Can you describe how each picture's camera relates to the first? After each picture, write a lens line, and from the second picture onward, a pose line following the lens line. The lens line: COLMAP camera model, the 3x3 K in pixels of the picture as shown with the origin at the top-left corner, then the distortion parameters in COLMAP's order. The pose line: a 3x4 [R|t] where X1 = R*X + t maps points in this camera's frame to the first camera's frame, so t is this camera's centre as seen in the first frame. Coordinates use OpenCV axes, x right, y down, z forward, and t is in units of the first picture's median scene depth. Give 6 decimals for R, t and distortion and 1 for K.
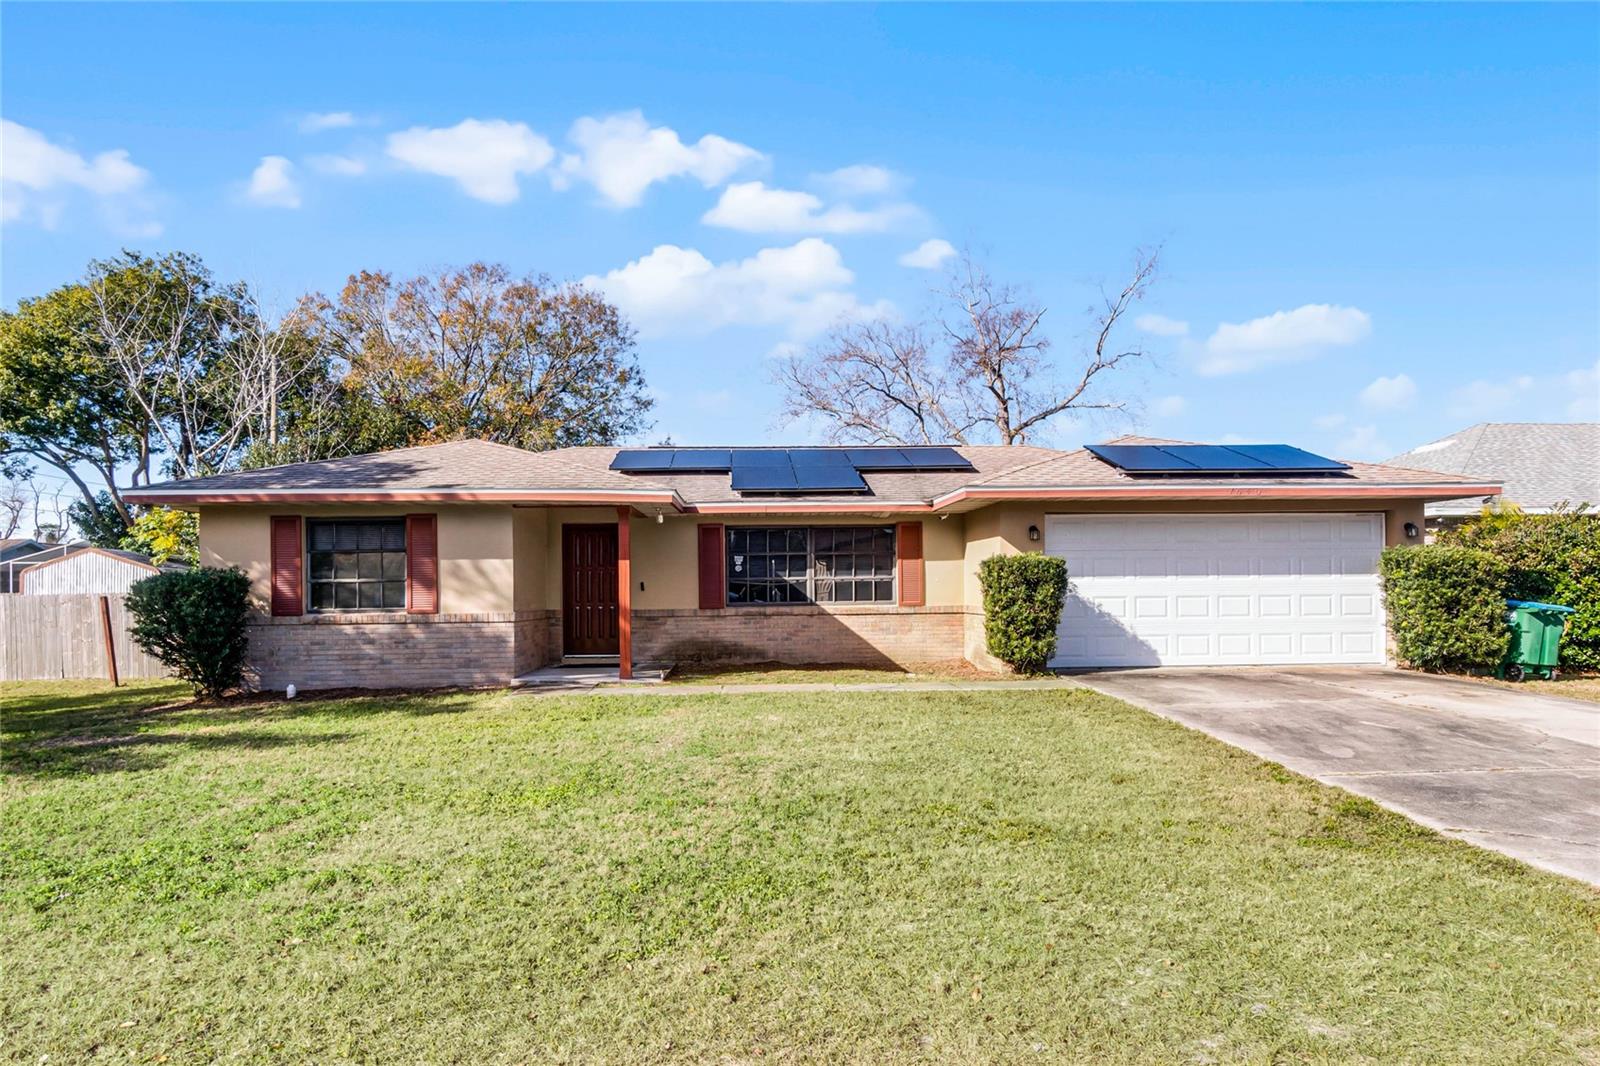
lens RADIAL K [[793.6, 0, 800.4], [0, 793.6, 533.1], [0, 0, 1]] dist [-0.006381, 0.000696]
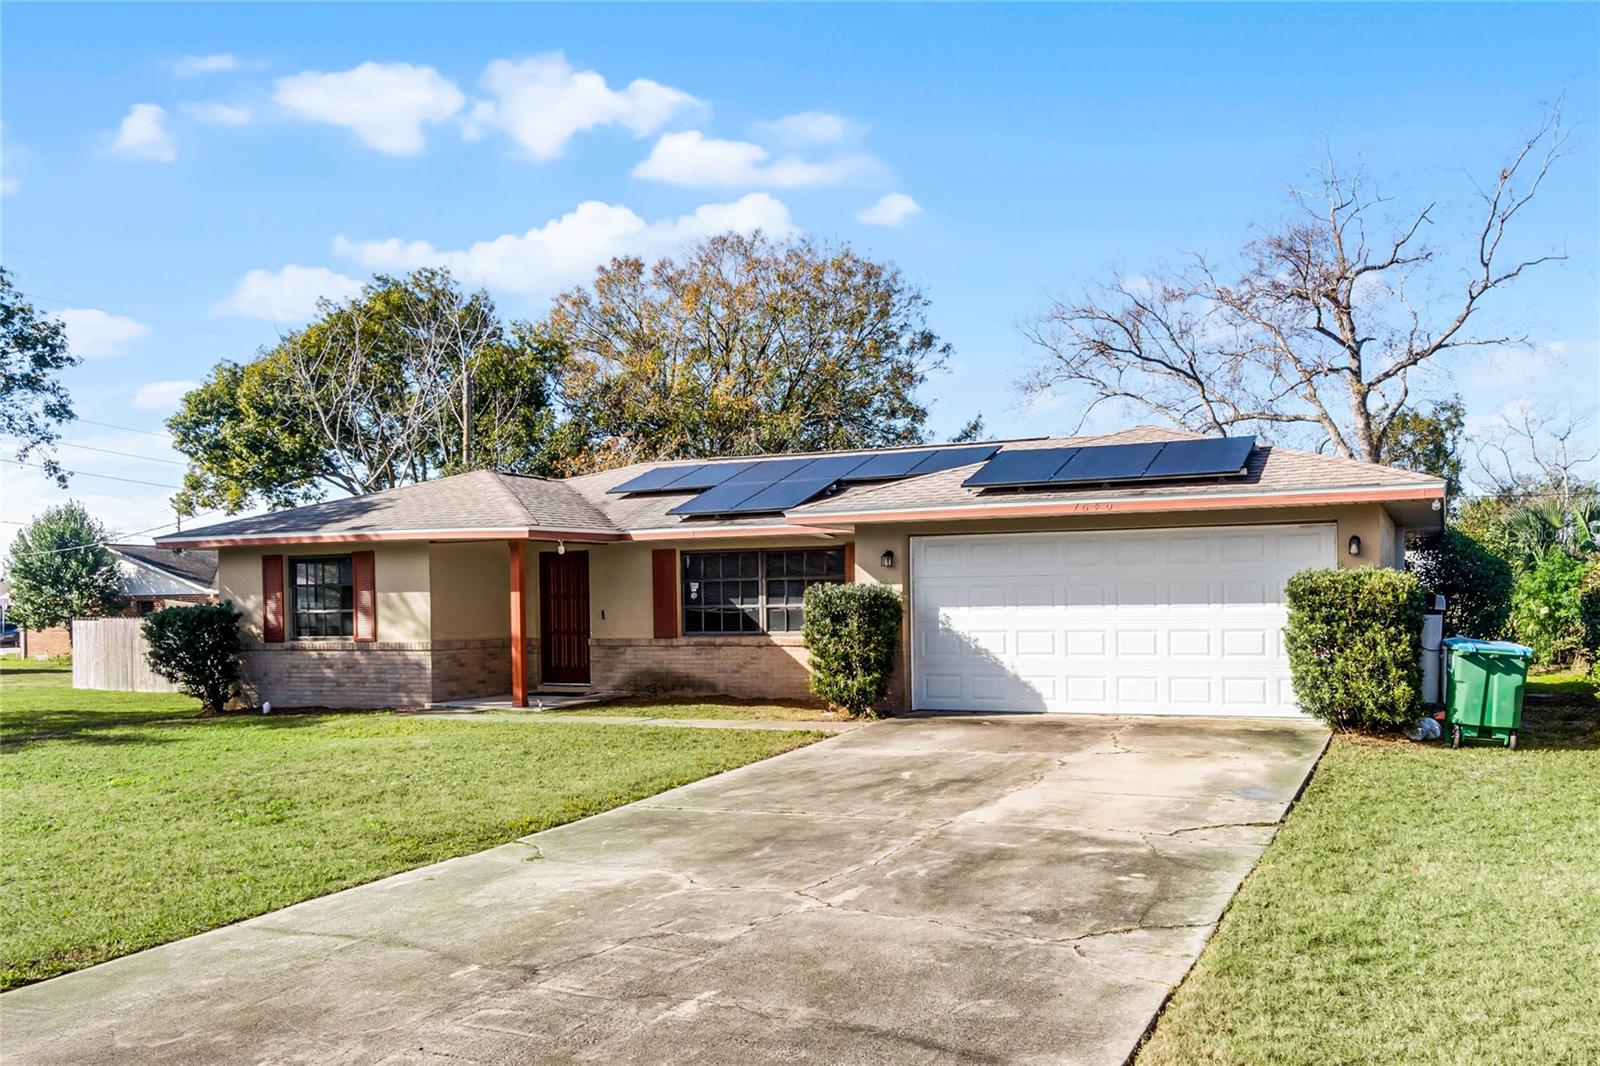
lens RADIAL K [[1004.2, 0, 799.2], [0, 1004.2, 535.9], [0, 0, 1]] dist [-0.002347, -0.001765]
pose [[0.935836, -0.026753, -0.351418, 0.580513], [0.026769, 0.999630, -0.004812, -0.022168], [0.351416, -0.004904, 0.936206, -0.094705]]
